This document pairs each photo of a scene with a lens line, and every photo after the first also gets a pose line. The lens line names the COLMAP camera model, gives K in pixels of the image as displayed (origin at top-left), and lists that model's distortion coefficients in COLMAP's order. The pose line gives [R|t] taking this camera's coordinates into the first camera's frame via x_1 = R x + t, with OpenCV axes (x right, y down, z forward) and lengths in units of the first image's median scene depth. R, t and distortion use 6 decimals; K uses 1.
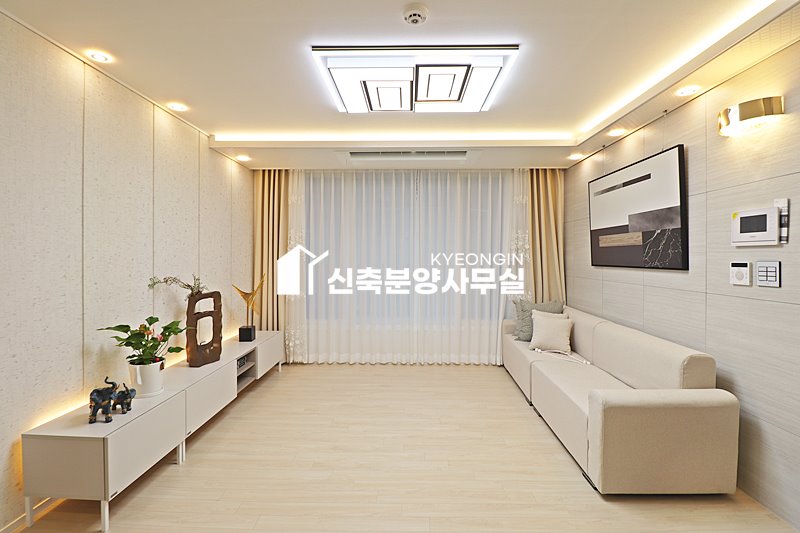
lens RADIAL K [[372.2, 0, 414.9], [0, 372.2, 257.0], [0, 0, 1]] dist [0.001130, -0.012505]
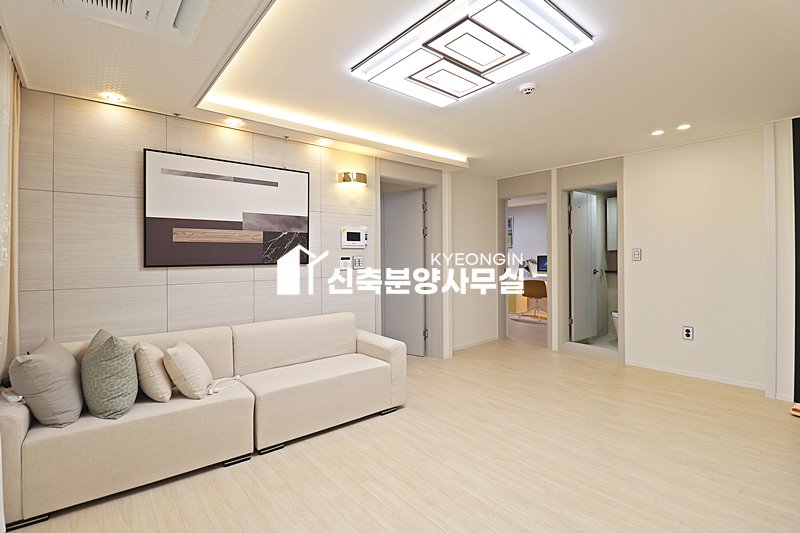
lens RADIAL K [[372.7, 0, 398.3], [0, 372.7, 255.2], [0, 0, 1]] dist [0.001004, -0.013611]
pose [[-0.619452, 0.005036, 0.785018, -0.651041], [0.007921, 0.999969, -0.000165, 0.007165], [-0.784994, 0.006116, -0.619473, 1.808408]]
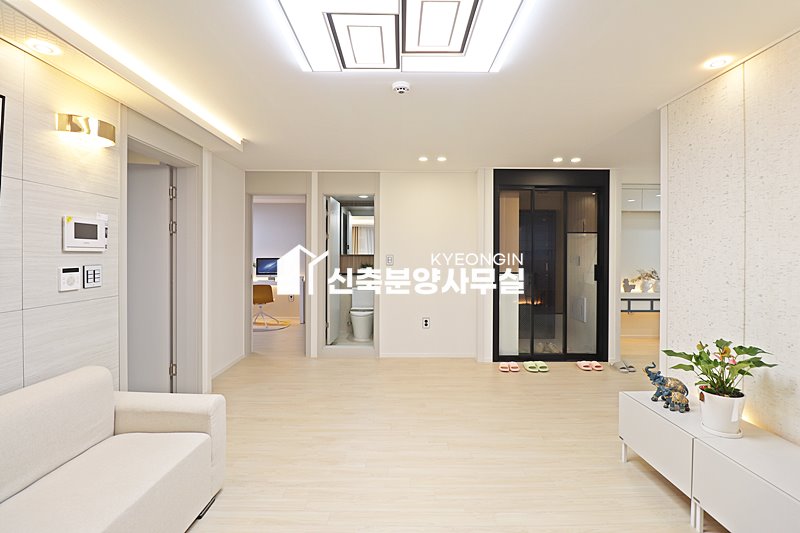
lens RADIAL K [[372.7, 0, 398.3], [0, 372.7, 255.2], [0, 0, 1]] dist [0.001004, -0.013611]
pose [[-0.999658, -0.003732, 0.025892, -0.020084], [-0.003602, 0.999981, 0.005055, -0.025335], [-0.025911, 0.004960, -0.999652, 1.857413]]
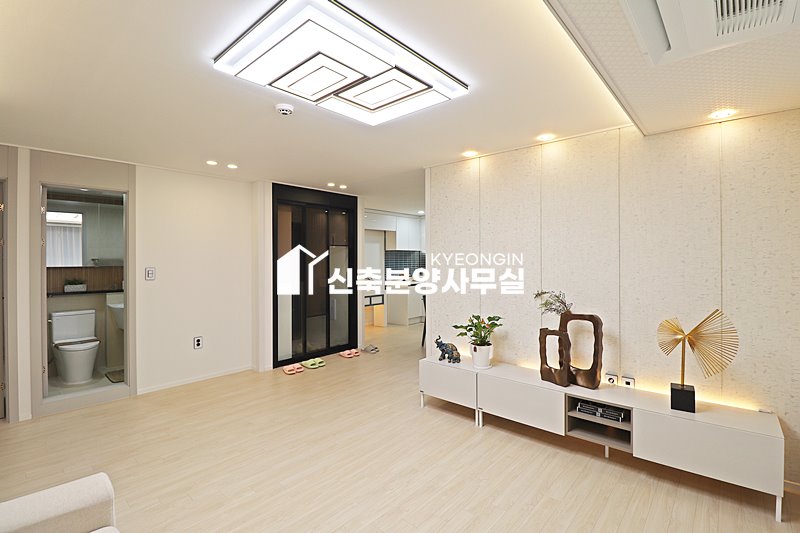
lens RADIAL K [[375.4, 0, 402.0], [0, 375.4, 256.8], [0, 0, 1]] dist [0.000348, -0.015309]
pose [[-0.681254, -0.000490, -0.732047, 0.581006], [0.002287, 0.999993, -0.002798, -0.059929], [0.732044, -0.003580, -0.681248, 1.796320]]
